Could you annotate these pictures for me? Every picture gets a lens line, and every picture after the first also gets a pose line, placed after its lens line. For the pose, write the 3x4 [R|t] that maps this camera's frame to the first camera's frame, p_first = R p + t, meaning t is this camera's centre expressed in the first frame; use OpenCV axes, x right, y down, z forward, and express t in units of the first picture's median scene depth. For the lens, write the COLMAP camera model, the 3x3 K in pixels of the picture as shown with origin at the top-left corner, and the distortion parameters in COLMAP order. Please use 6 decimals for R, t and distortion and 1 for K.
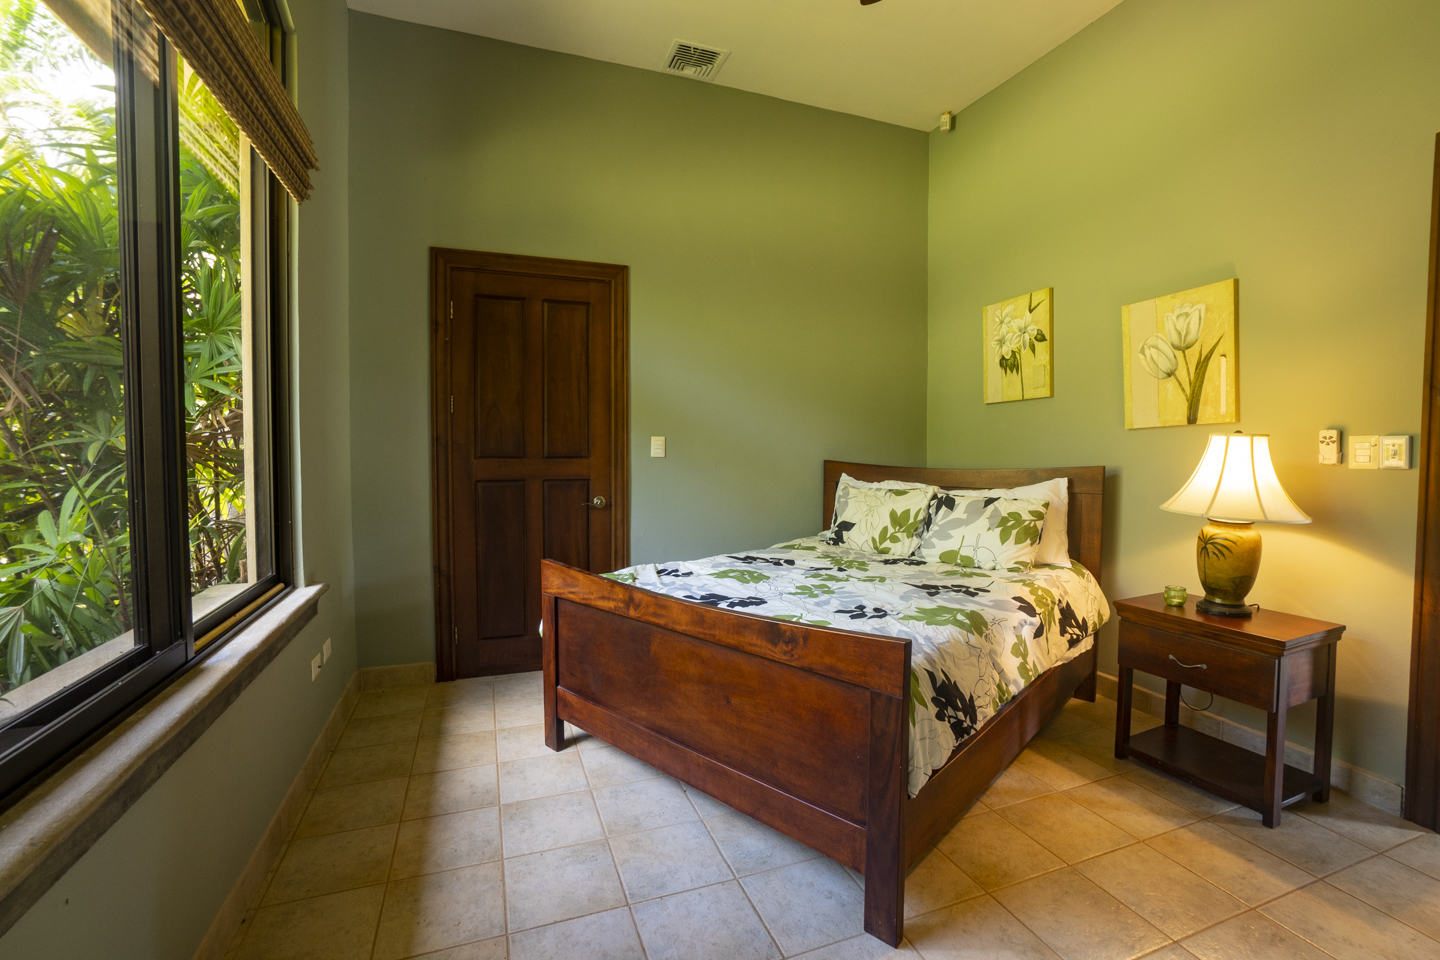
lens RADIAL K [[638.3, 0, 722.2], [0, 638.3, 469.9], [0, 0, 1]] dist [-0.069659, 0.024364]
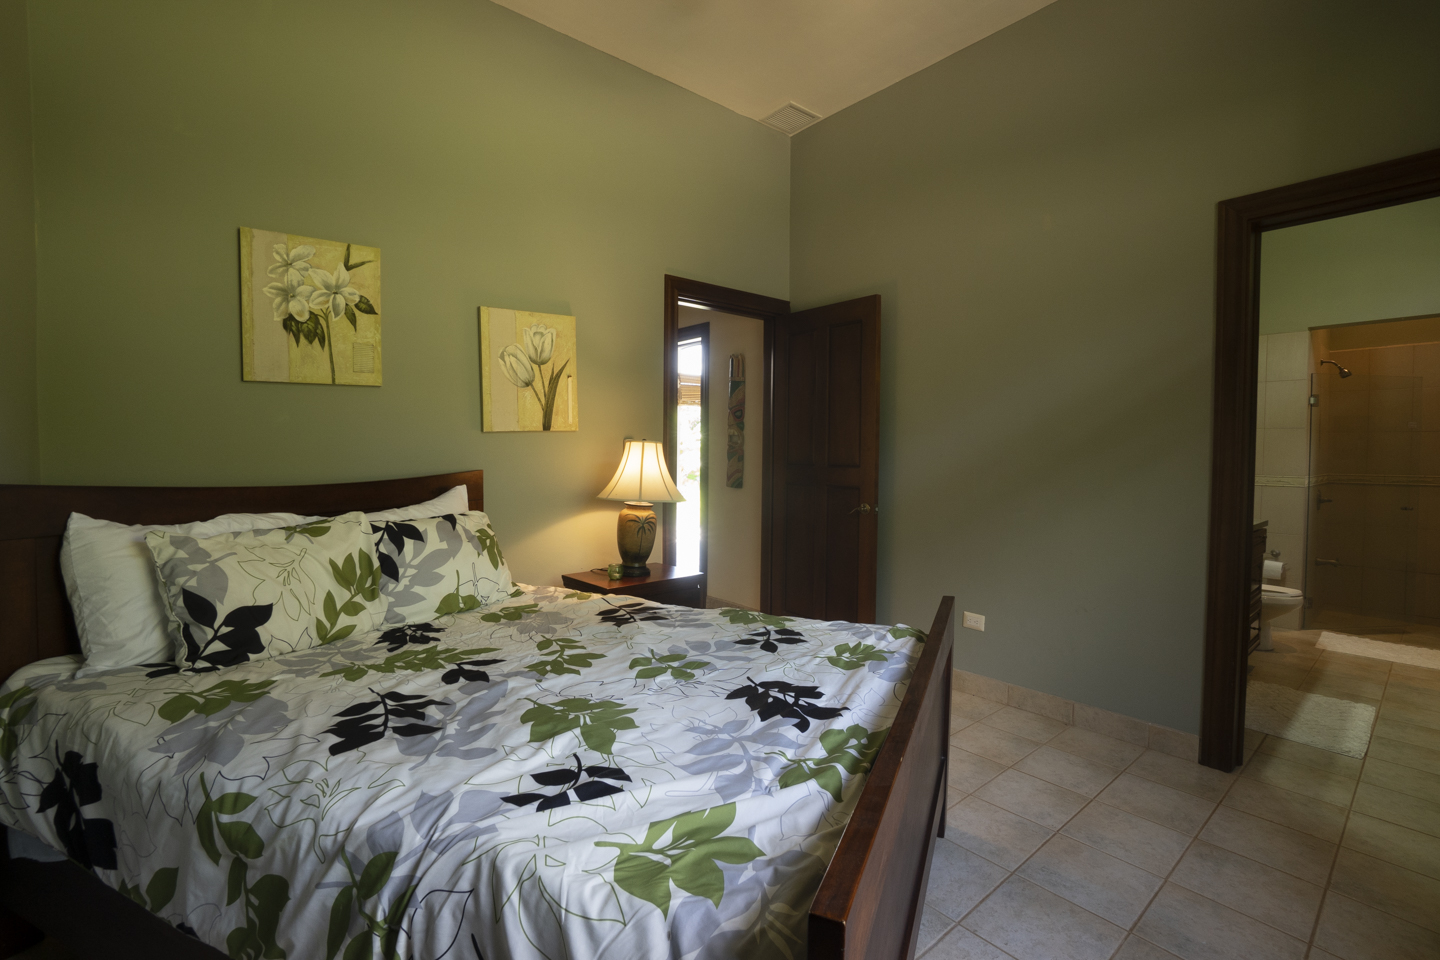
lens RADIAL K [[638.3, 0, 722.2], [0, 638.3, 469.9], [0, 0, 1]] dist [-0.069659, 0.024364]
pose [[-0.334278, -0.032743, 0.941905, -0.386994], [0.025034, 0.998735, 0.043603, -0.035570], [-0.942142, 0.038155, -0.333036, 0.889407]]
